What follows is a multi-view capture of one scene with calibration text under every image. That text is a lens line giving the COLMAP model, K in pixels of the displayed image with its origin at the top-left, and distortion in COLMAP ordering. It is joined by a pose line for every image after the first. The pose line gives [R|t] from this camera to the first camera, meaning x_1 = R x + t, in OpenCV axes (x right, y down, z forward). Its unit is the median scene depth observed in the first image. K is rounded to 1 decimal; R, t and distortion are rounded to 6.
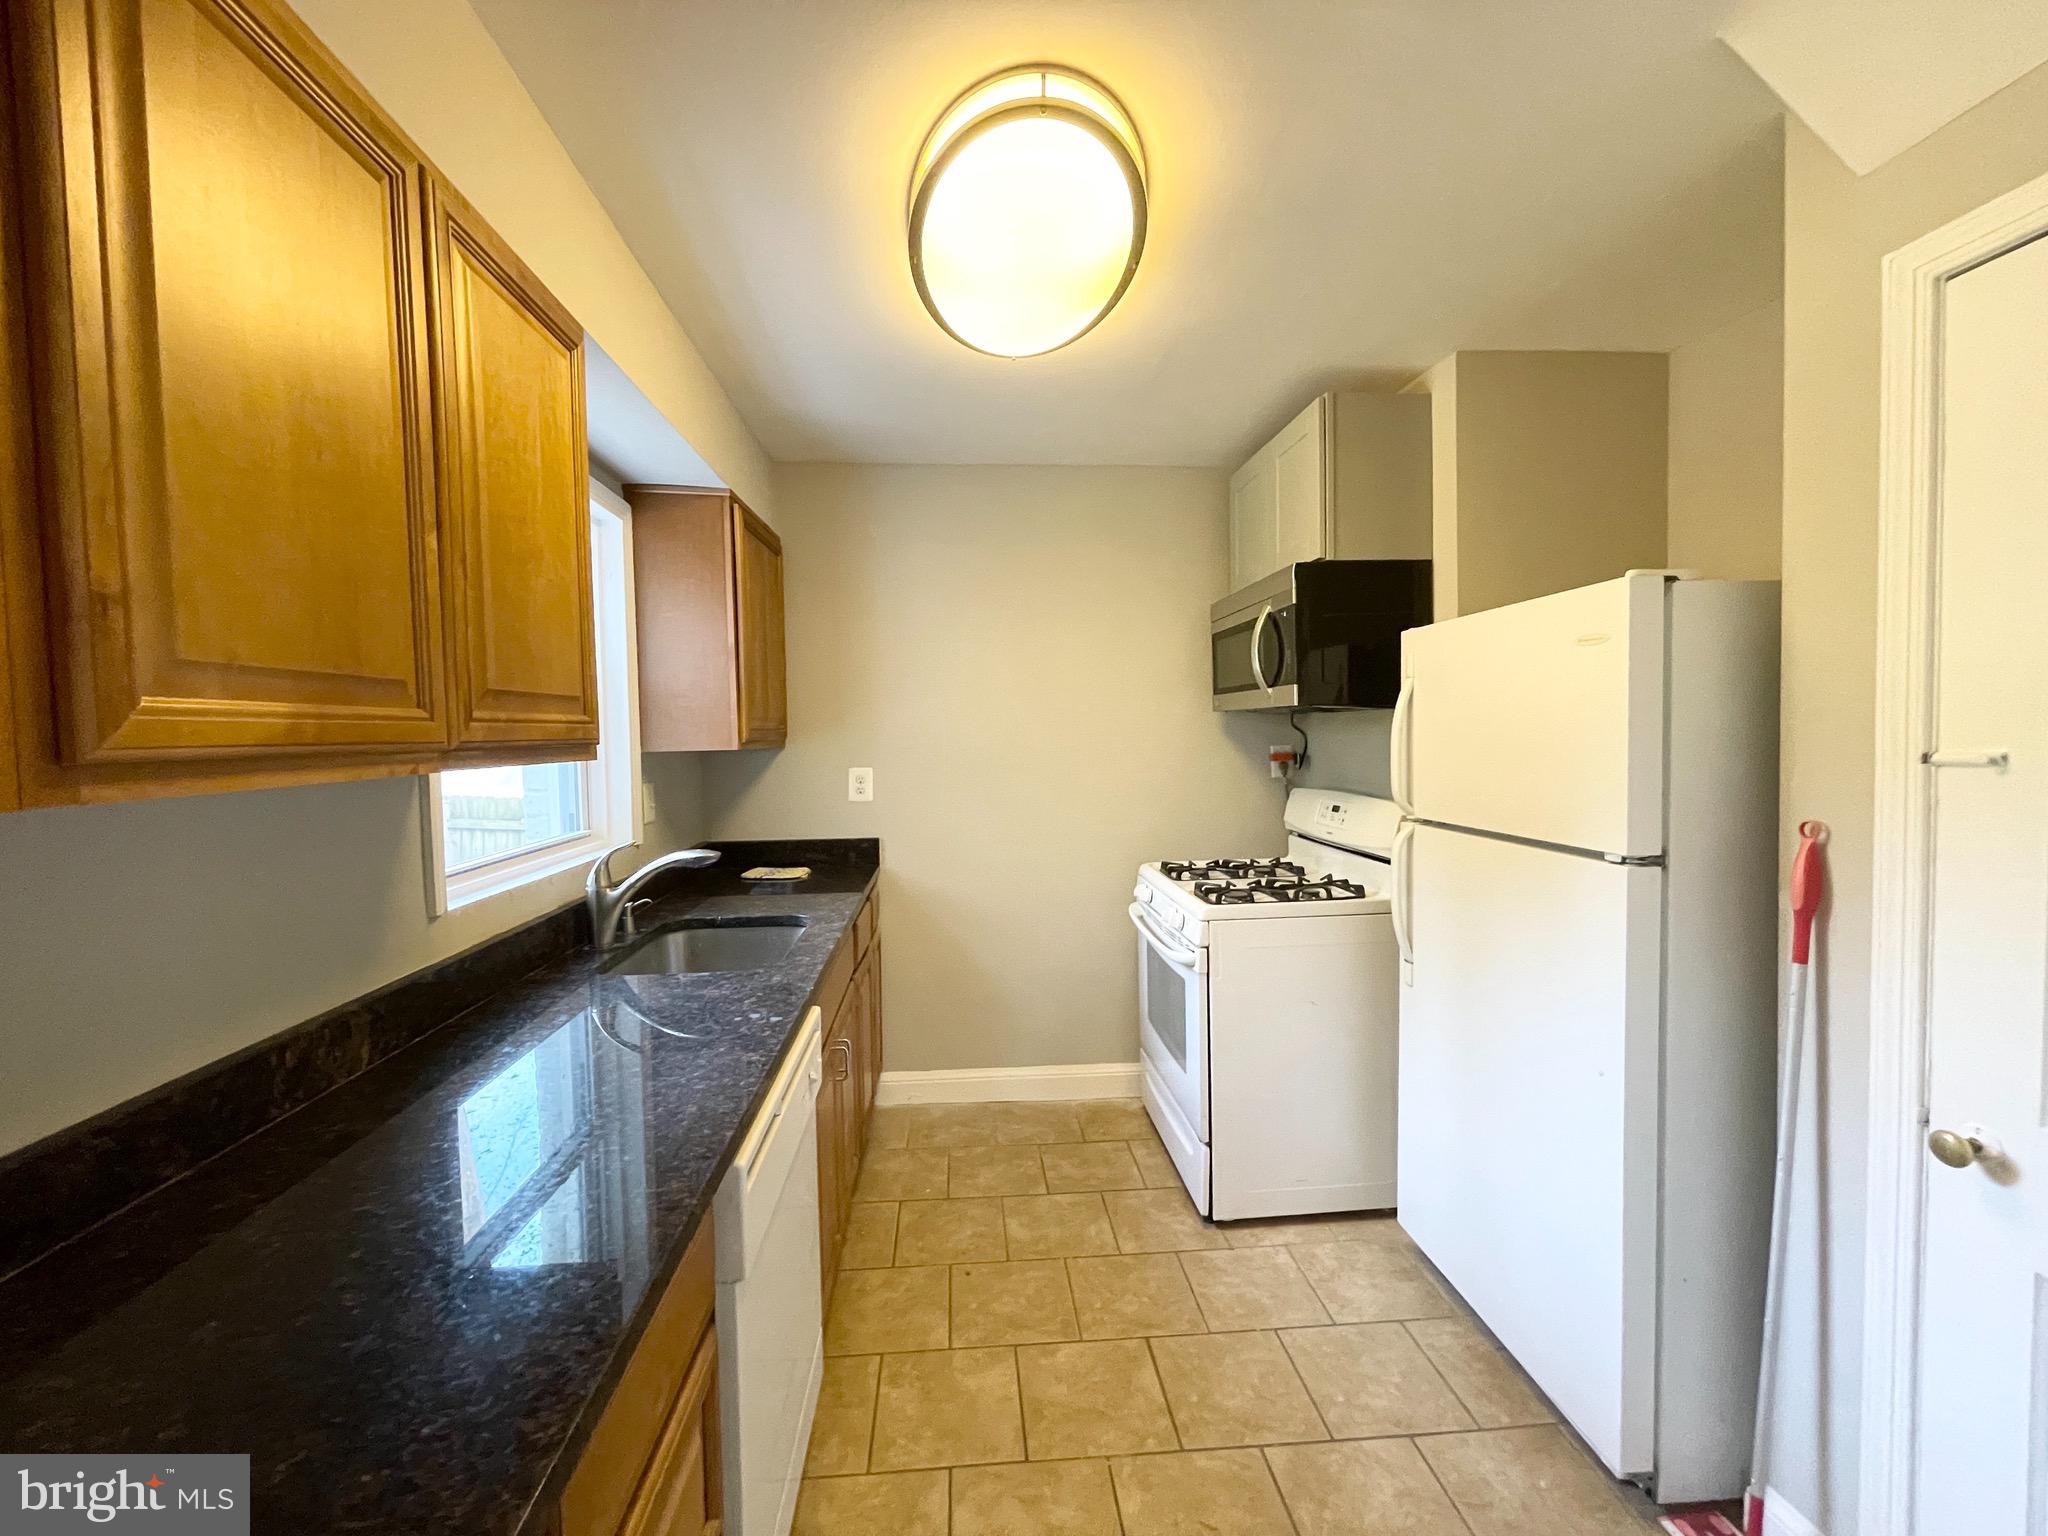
lens RADIAL K [[828.3, 0, 1016.7], [0, 828.3, 763.0], [0, 0, 1]] dist [-0.000097, 0.000414]
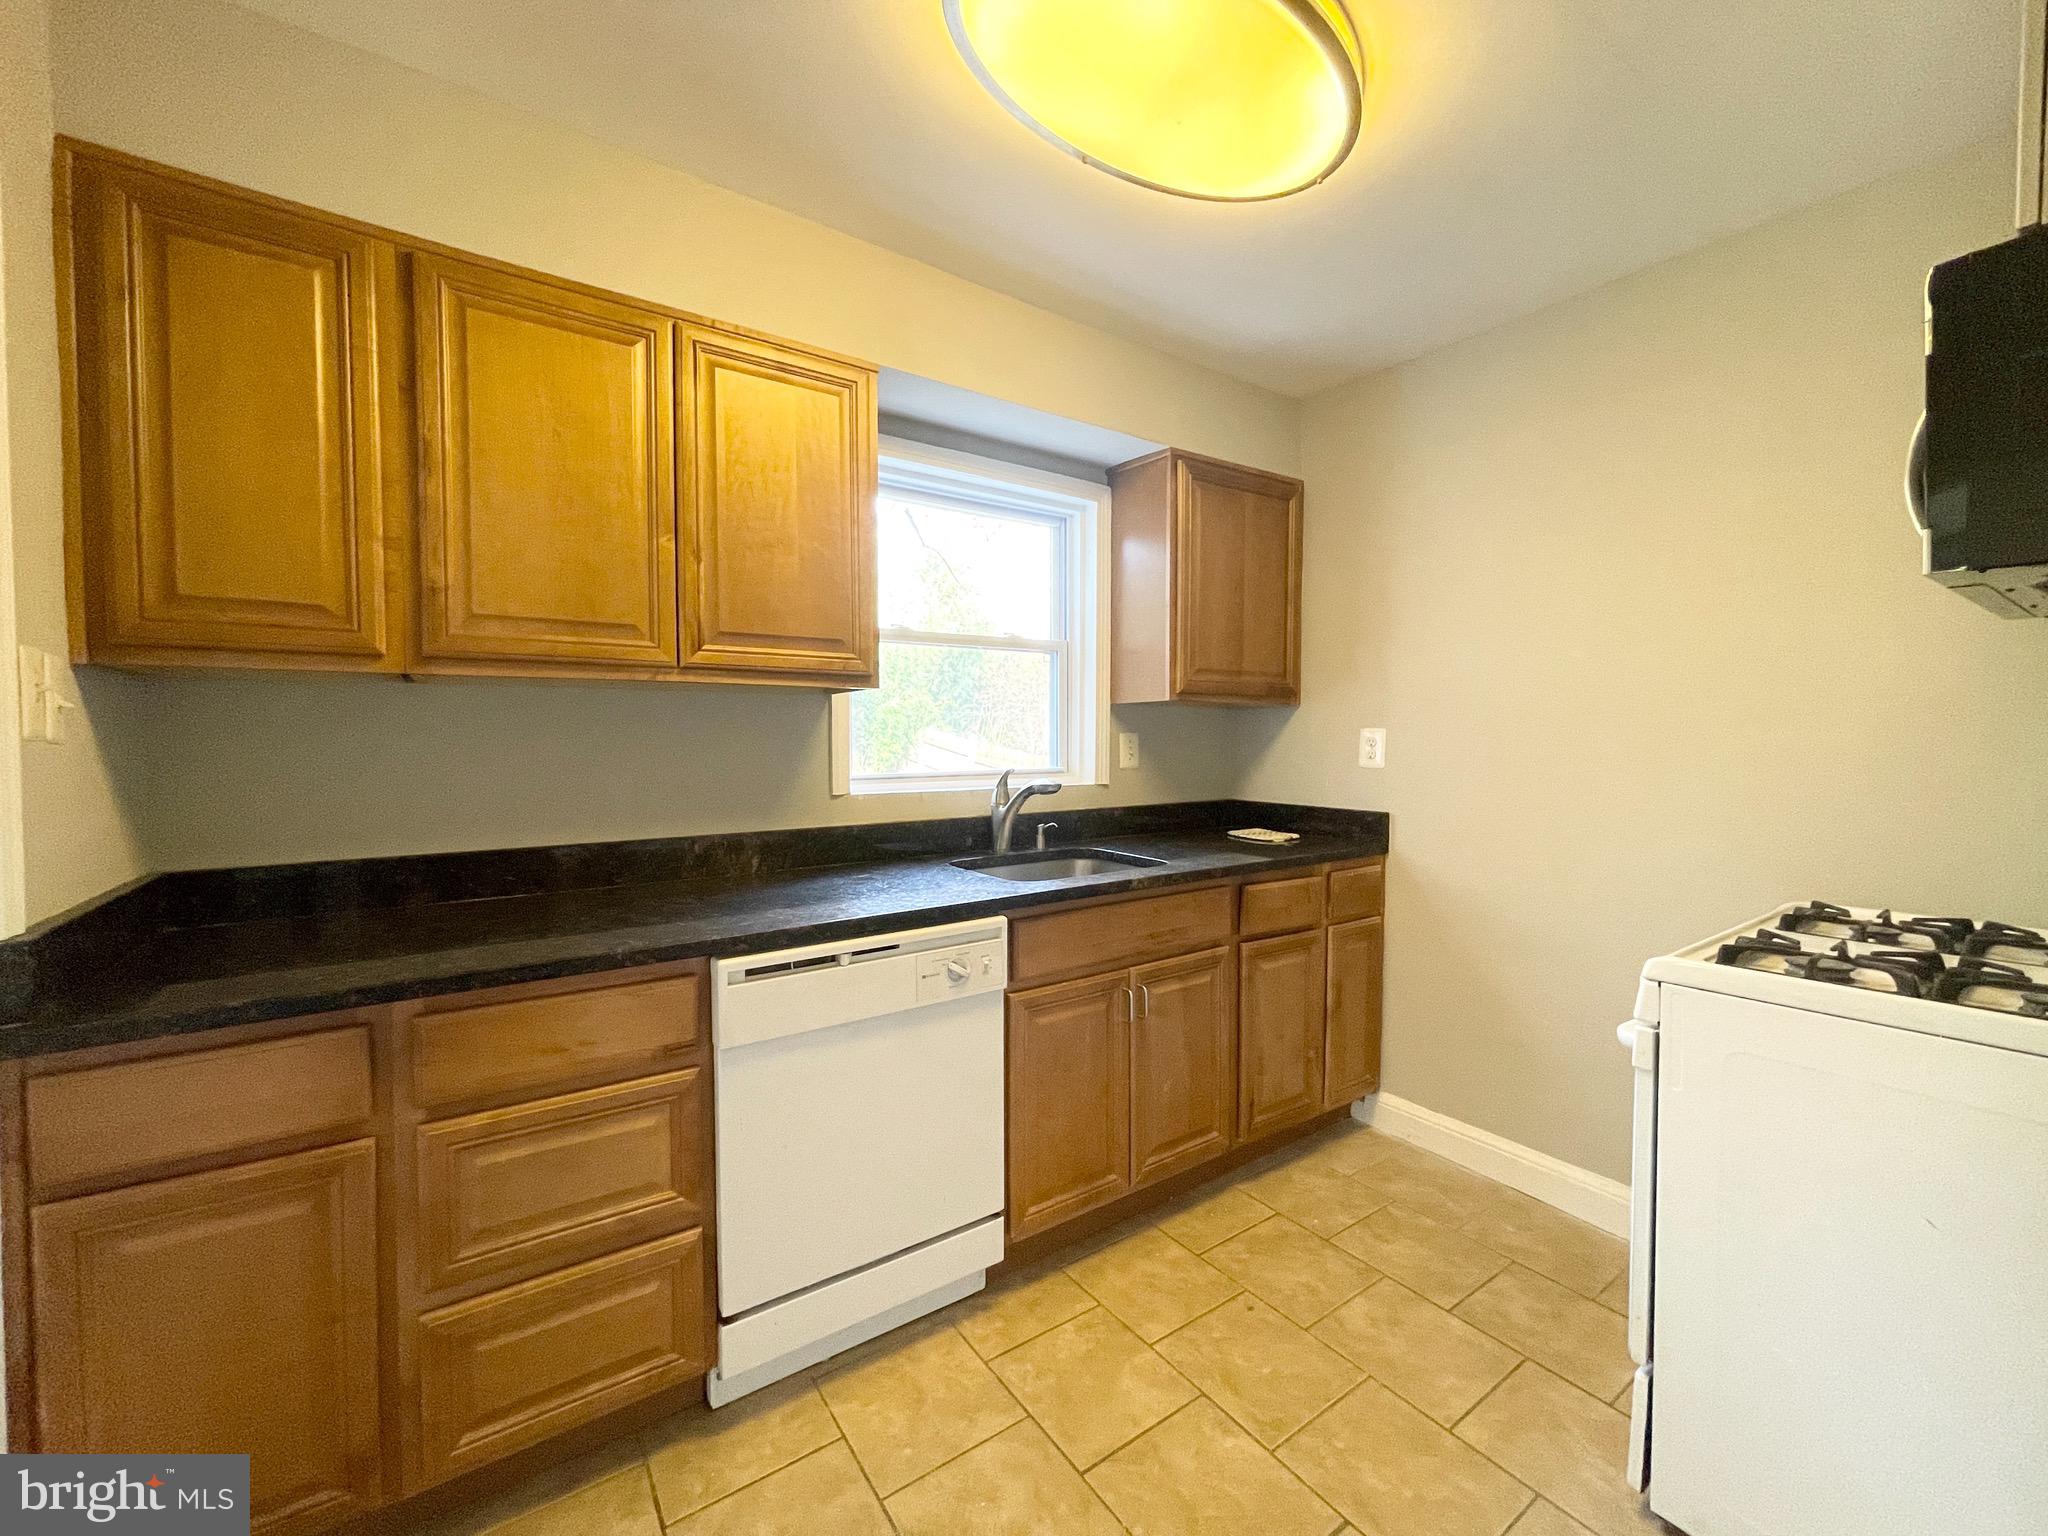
lens RADIAL K [[828.3, 0, 1021.0], [0, 828.3, 770.7], [0, 0, 1]] dist [-0.000097, 0.000414]
pose [[0.507459, 0.052442, -0.860079, 0.463722], [-0.042615, 0.998452, 0.035735, 0.042782], [0.860622, 0.018518, 0.508908, 0.318811]]
